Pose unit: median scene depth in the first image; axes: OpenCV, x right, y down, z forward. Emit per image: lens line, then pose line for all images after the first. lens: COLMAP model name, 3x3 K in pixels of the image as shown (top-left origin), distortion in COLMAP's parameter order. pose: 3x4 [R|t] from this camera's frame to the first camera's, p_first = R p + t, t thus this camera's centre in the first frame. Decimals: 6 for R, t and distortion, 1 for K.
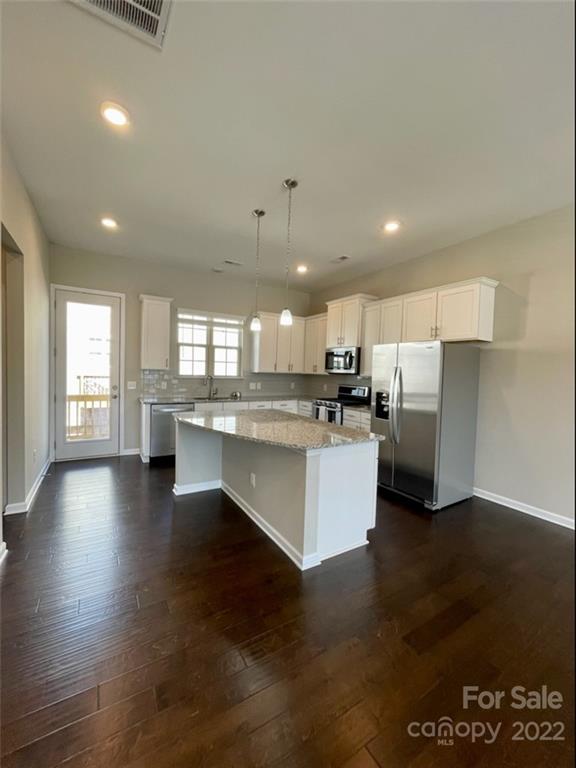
lens RADIAL K [[311.6, 0, 289.8], [0, 311.6, 383.5], [0, 0, 1]] dist [-0.004794, 0.000313]
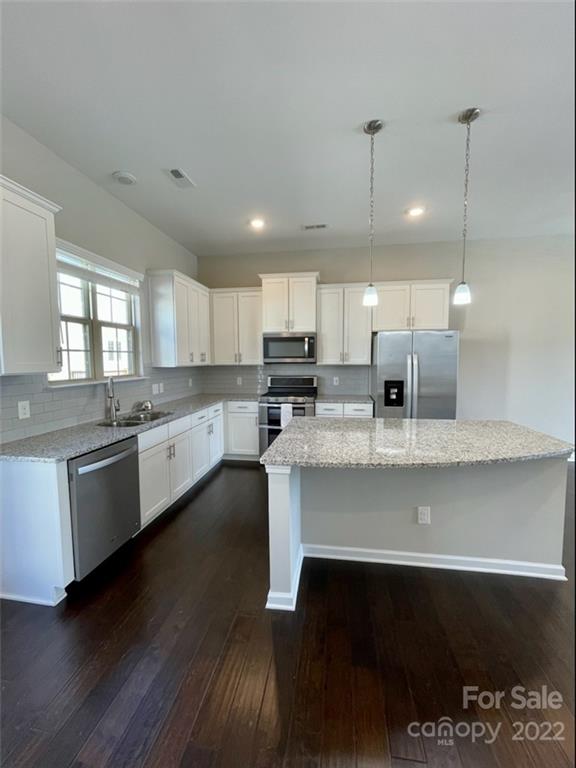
lens RADIAL K [[311.6, 0, 290.8], [0, 311.6, 382.5], [0, 0, 1]] dist [-0.004794, 0.000313]
pose [[0.641866, -0.093254, 0.761125, -0.533339], [0.057143, 0.995635, 0.073797, -0.044958], [-0.764684, -0.003875, 0.644393, 0.489168]]
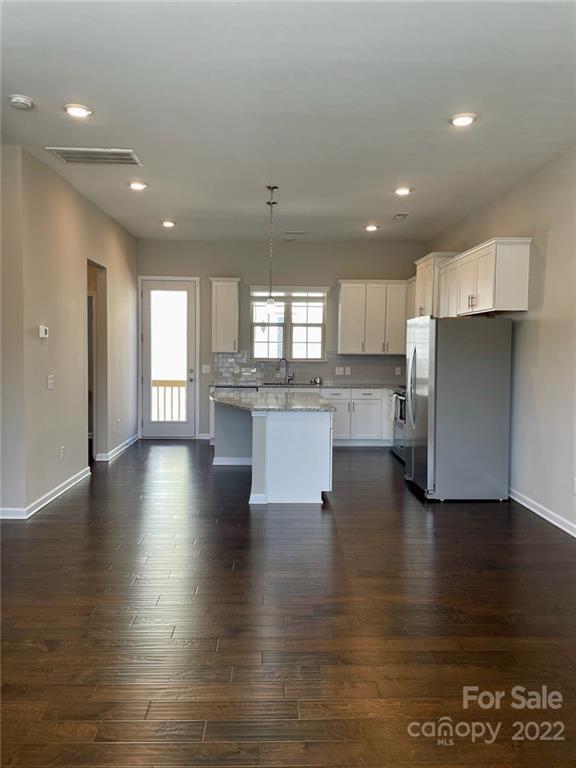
lens RADIAL K [[585.1, 0, 287.1], [0, 585.1, 380.4], [0, 0, 1]] dist [0.057867, -0.056851]
pose [[0.868017, 0.006789, -0.496489, 0.660059], [-0.005423, 0.999977, 0.004192, 0.034439], [0.496505, -0.000946, 0.868033, -0.499566]]
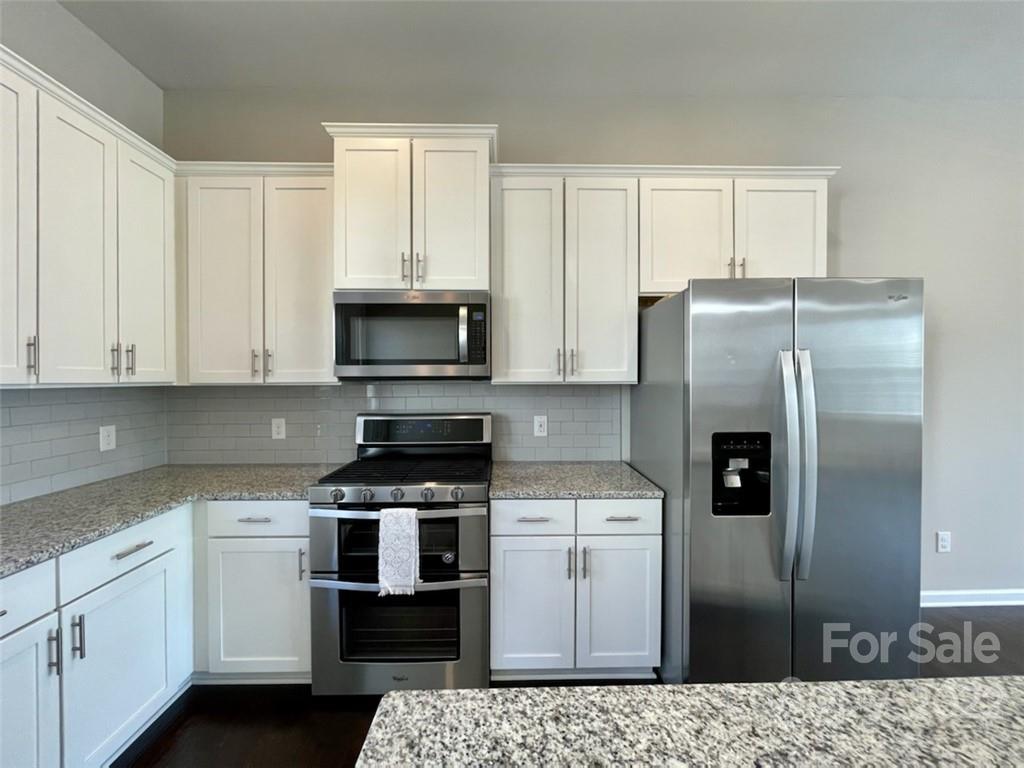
lens RADIAL K [[415.5, 0, 514.9], [0, 415.5, 380.2], [0, 0, 1]] dist [-0.004794, 0.000313]
pose [[0.503521, -0.036575, 0.863208, -0.141527], [0.053953, 0.998485, 0.010835, -0.031995], [-0.862297, 0.041117, 0.504732, 0.784698]]
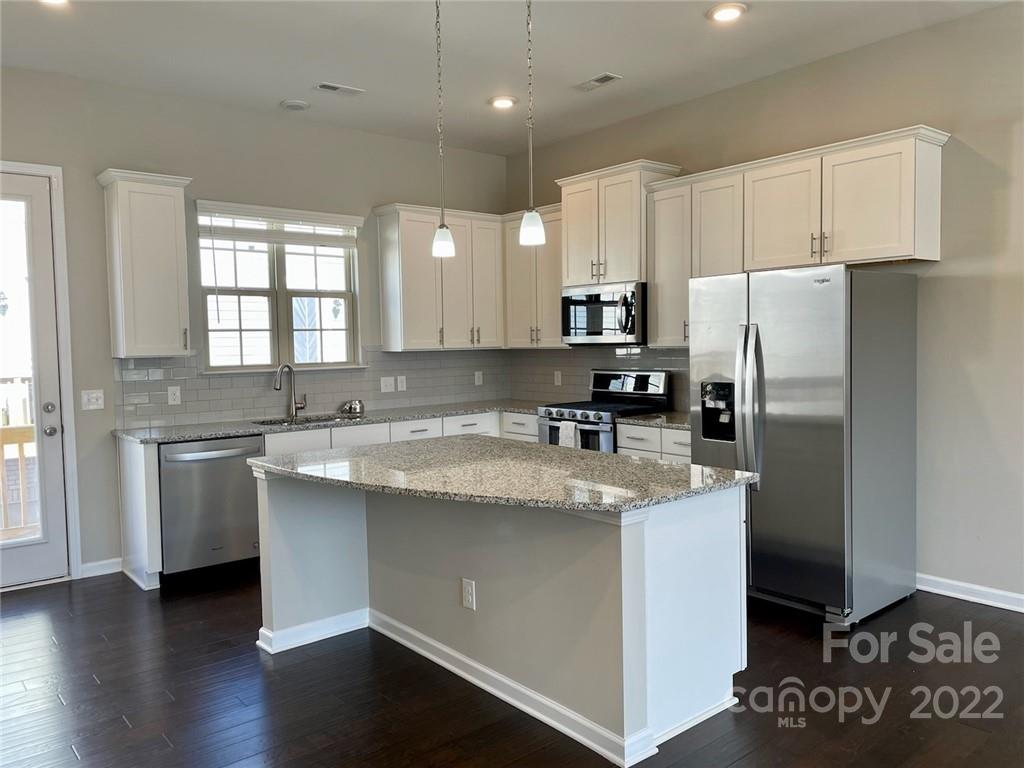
lens RADIAL K [[780.1, 0, 517.7], [0, 780.1, 382.6], [0, 0, 1]] dist [0.057867, -0.056851]
pose [[0.988011, -0.055738, 0.143972, -0.123110], [0.053514, 0.998381, 0.019277, -0.006301], [-0.144814, -0.011342, 0.989394, -0.070738]]
